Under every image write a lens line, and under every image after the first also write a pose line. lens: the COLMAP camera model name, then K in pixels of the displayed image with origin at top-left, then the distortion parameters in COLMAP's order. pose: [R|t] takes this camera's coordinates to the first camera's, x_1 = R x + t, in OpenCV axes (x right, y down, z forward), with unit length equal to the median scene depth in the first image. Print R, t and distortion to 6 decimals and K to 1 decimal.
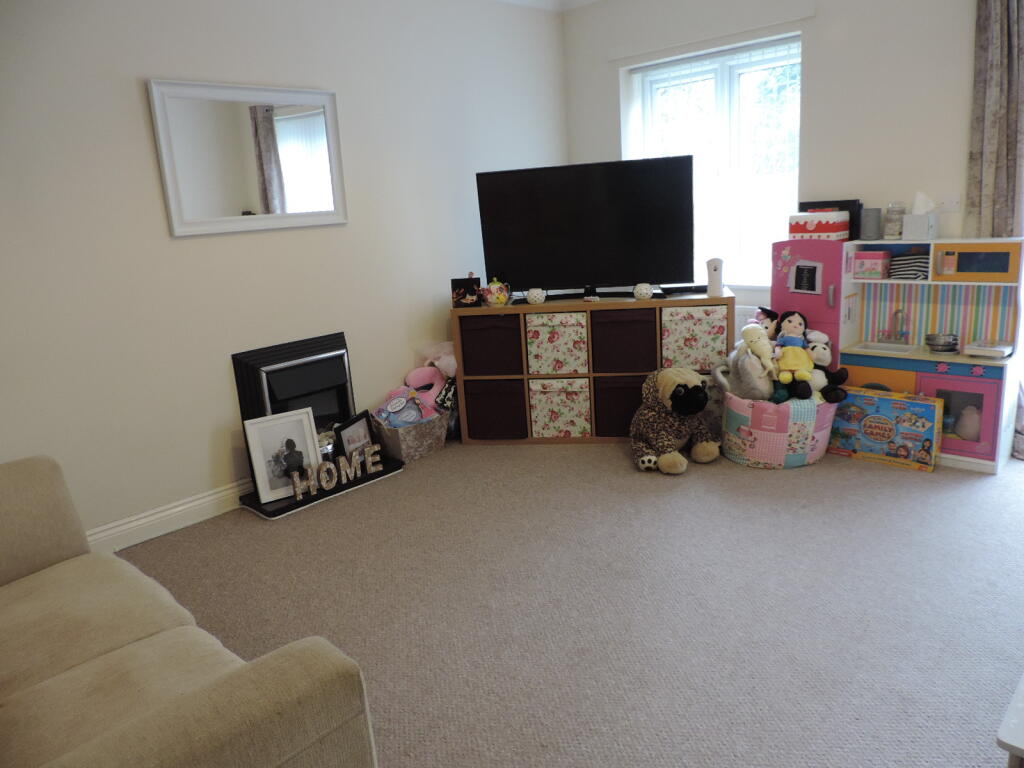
lens RADIAL K [[722.8, 0, 518.1], [0, 722.8, 384.4], [0, 0, 1]] dist [-0.027872, -0.000065]
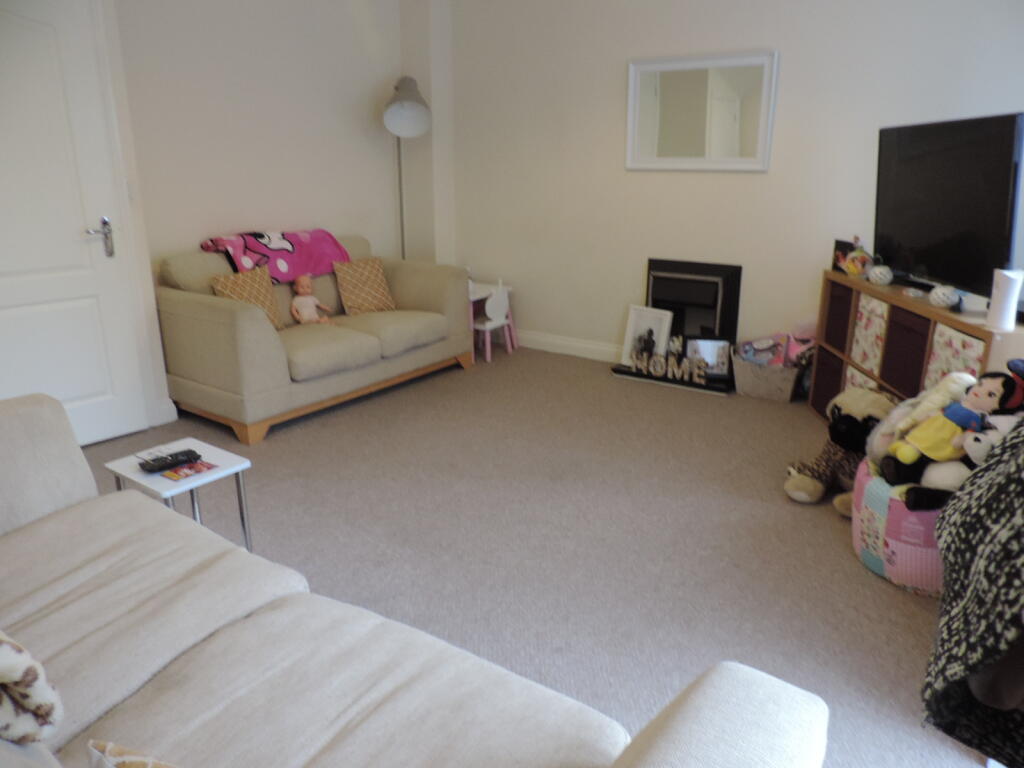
lens RADIAL K [[722.8, 0, 518.1], [0, 722.8, 384.4], [0, 0, 1]] dist [-0.027872, -0.000065]
pose [[0.149860, 0.354152, -0.923103, 0.863874], [-0.246512, 0.917545, 0.312000, -0.176166], [0.957483, 0.180799, 0.224806, 0.446812]]
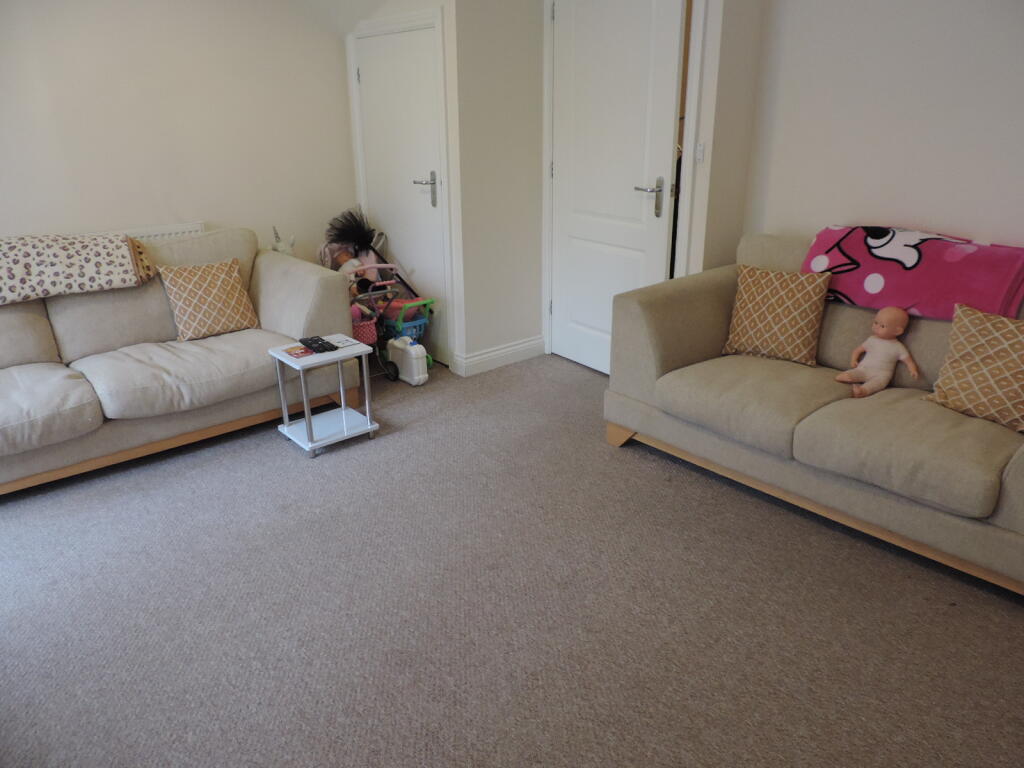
lens RADIAL K [[722.8, 0, 518.1], [0, 722.8, 384.4], [0, 0, 1]] dist [-0.027872, -0.000065]
pose [[-0.993828, 0.040687, 0.103199, -0.041864], [0.091739, 0.824476, 0.558412, -0.267310], [-0.062365, 0.564433, -0.823120, 1.023693]]
